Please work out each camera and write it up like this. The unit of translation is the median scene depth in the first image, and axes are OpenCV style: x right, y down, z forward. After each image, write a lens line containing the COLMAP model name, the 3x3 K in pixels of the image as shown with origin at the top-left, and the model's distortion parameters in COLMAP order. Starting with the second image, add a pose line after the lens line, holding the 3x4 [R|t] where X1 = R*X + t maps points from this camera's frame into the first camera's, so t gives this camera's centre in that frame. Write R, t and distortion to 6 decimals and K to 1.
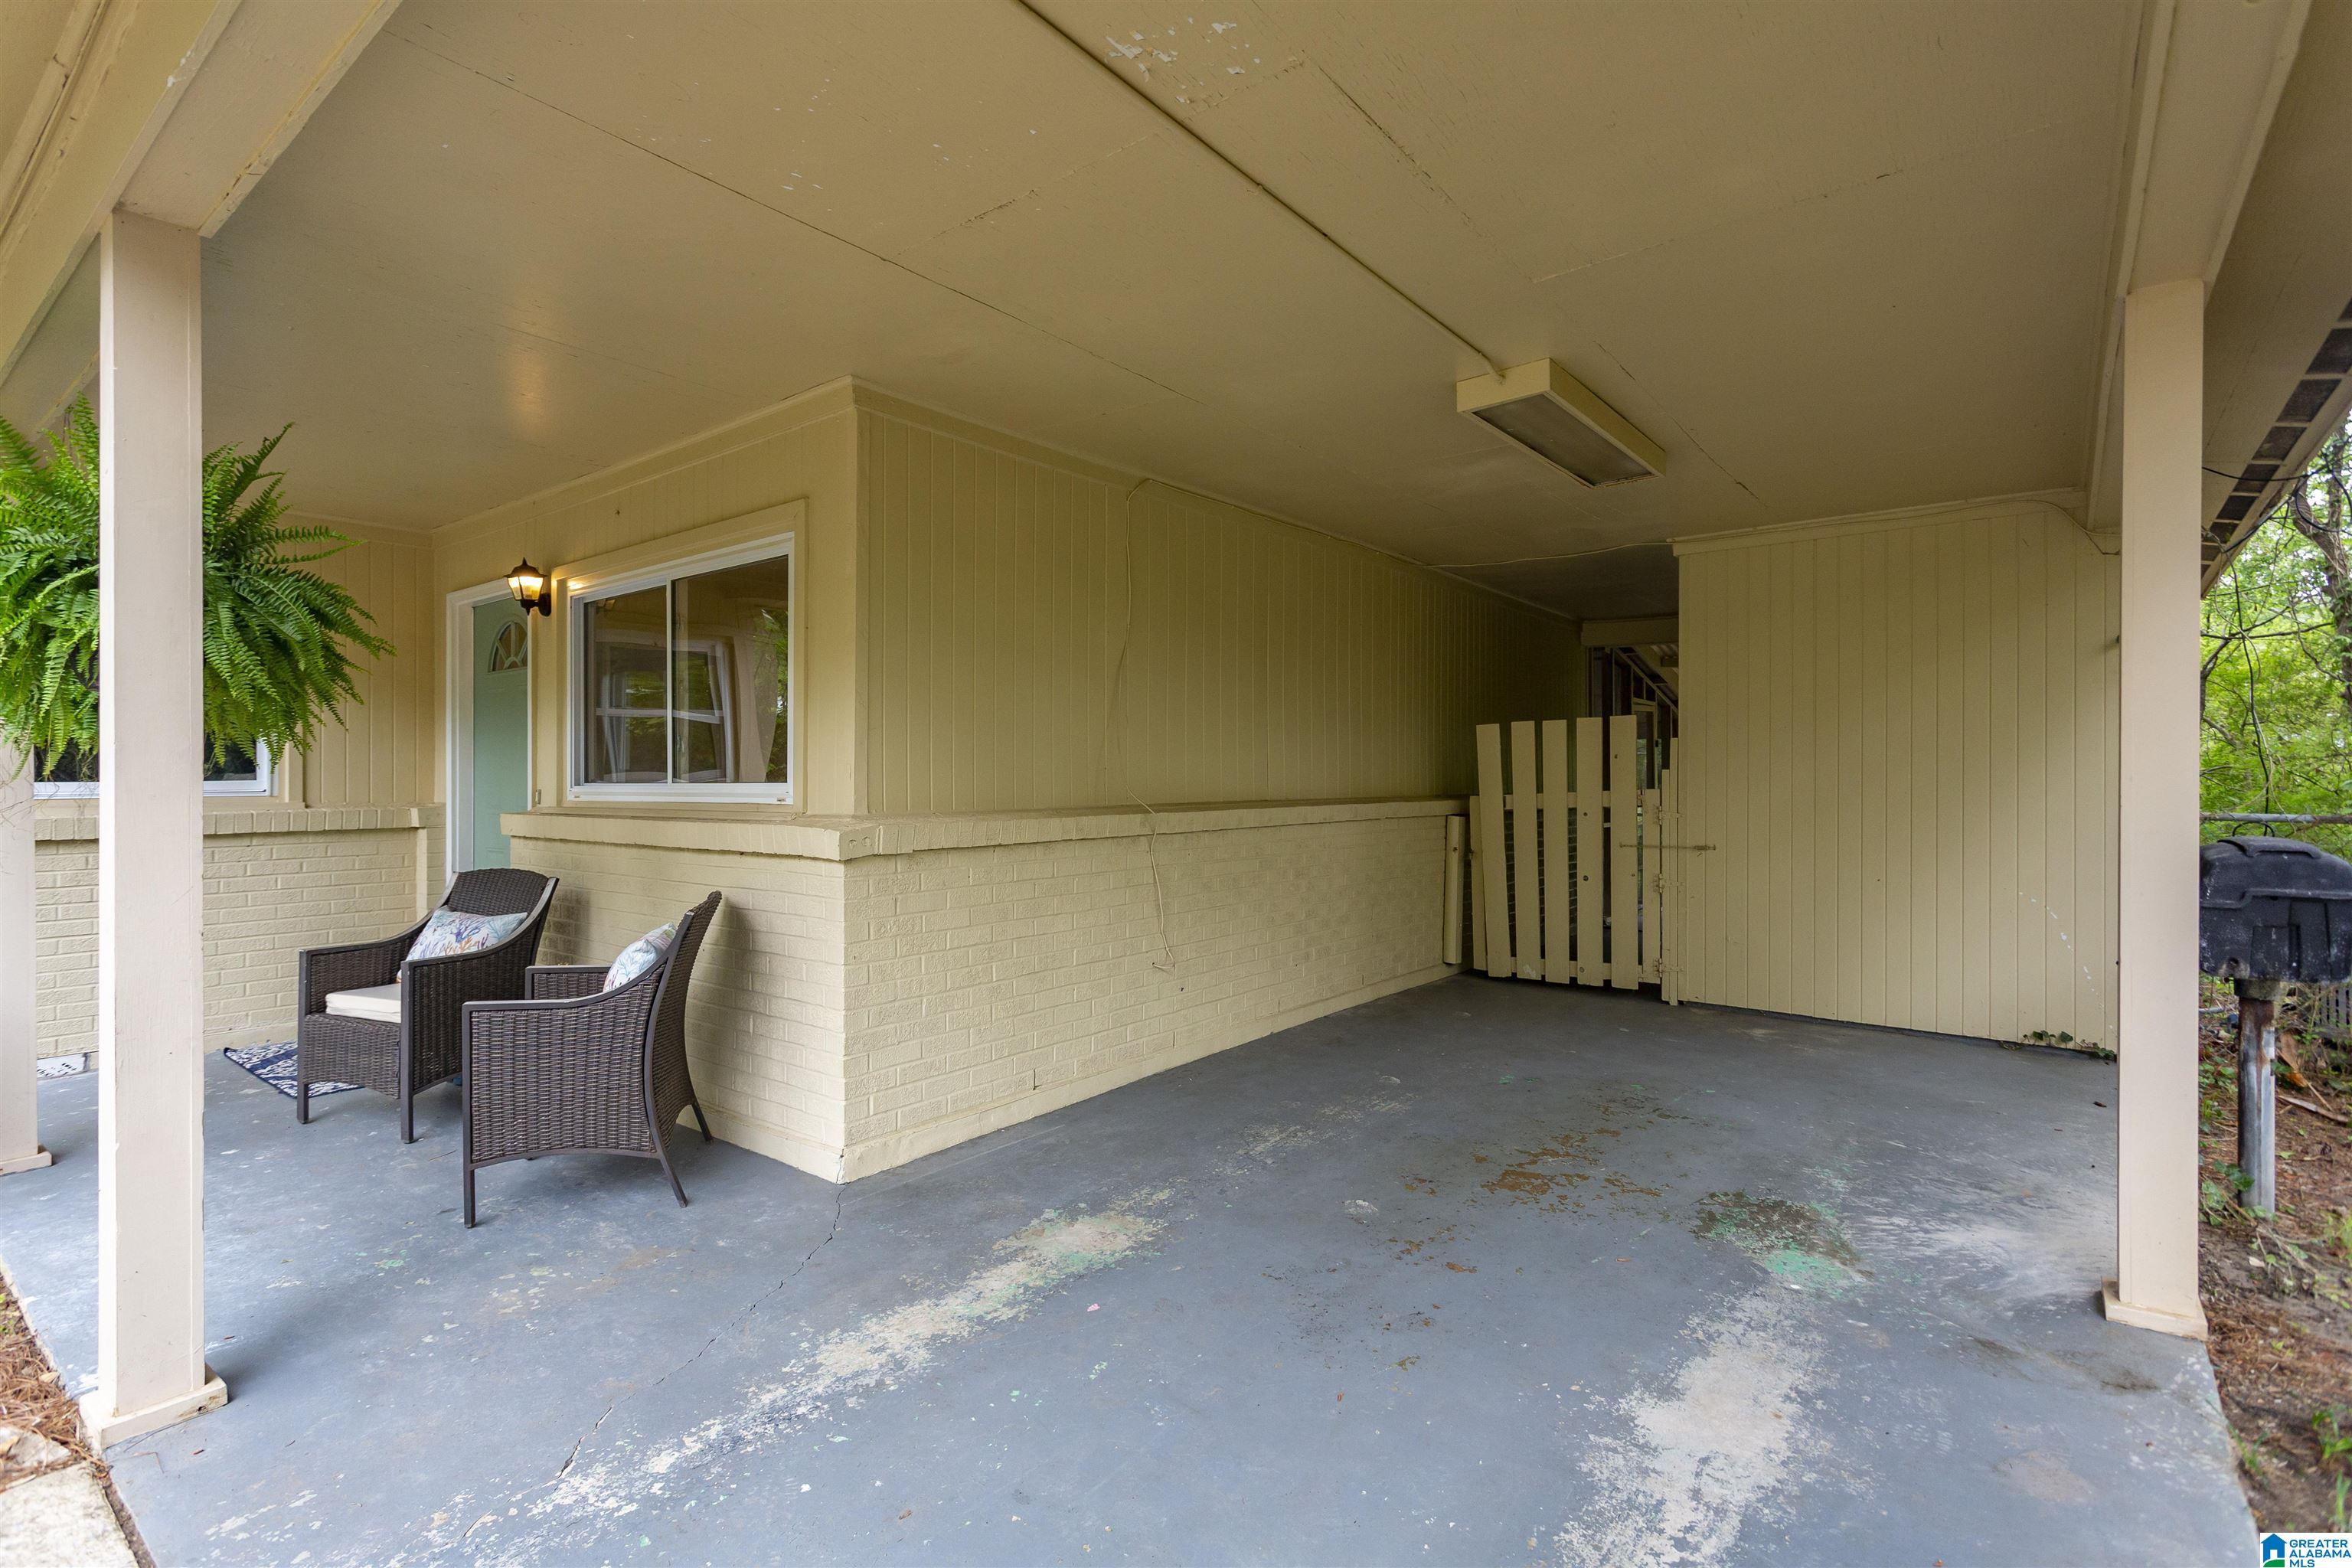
lens RADIAL K [[1111.2, 0, 1160.1], [0, 1111.2, 799.4], [0, 0, 1]] dist [0.001090, 0.001992]
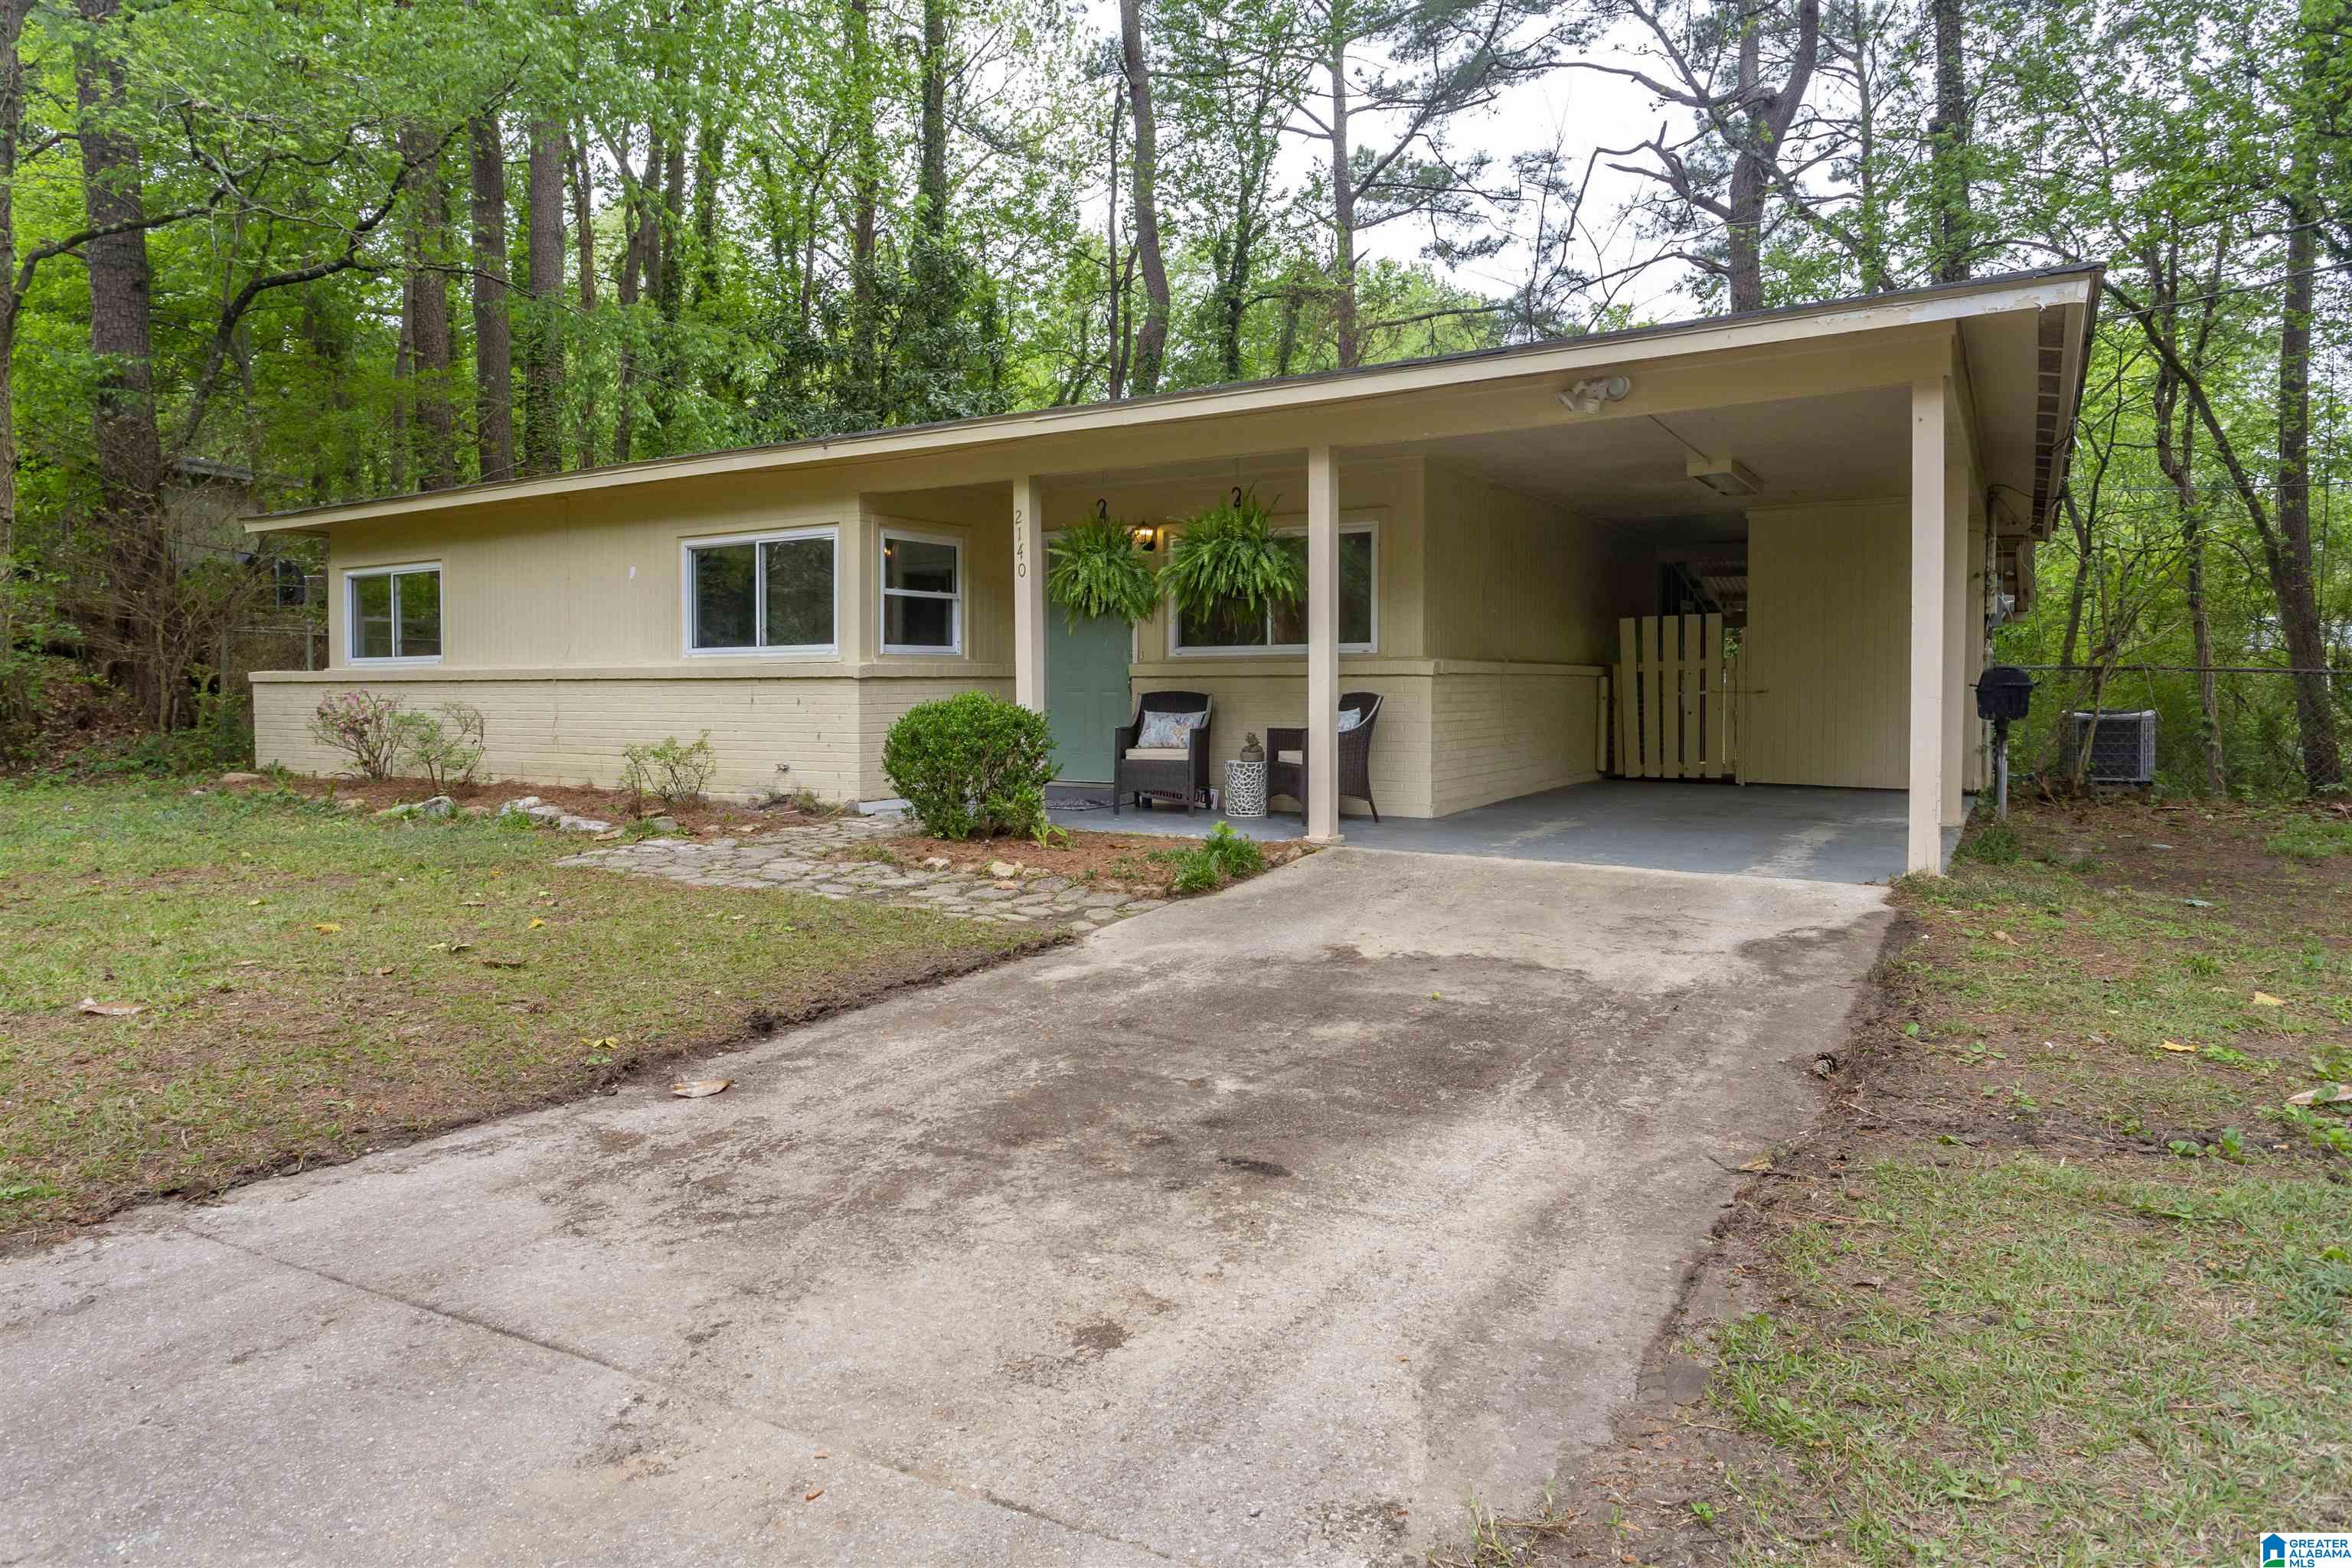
lens RADIAL K [[1404.0, 0, 1148.2], [0, 1404.0, 762.1], [0, 0, 1]] dist [-0.013945, 0.000717]
pose [[0.993466, -0.004115, 0.114052, -0.720041], [0.000195, 0.999409, 0.034364, 0.080499], [-0.114126, -0.034117, 0.992880, -1.071902]]
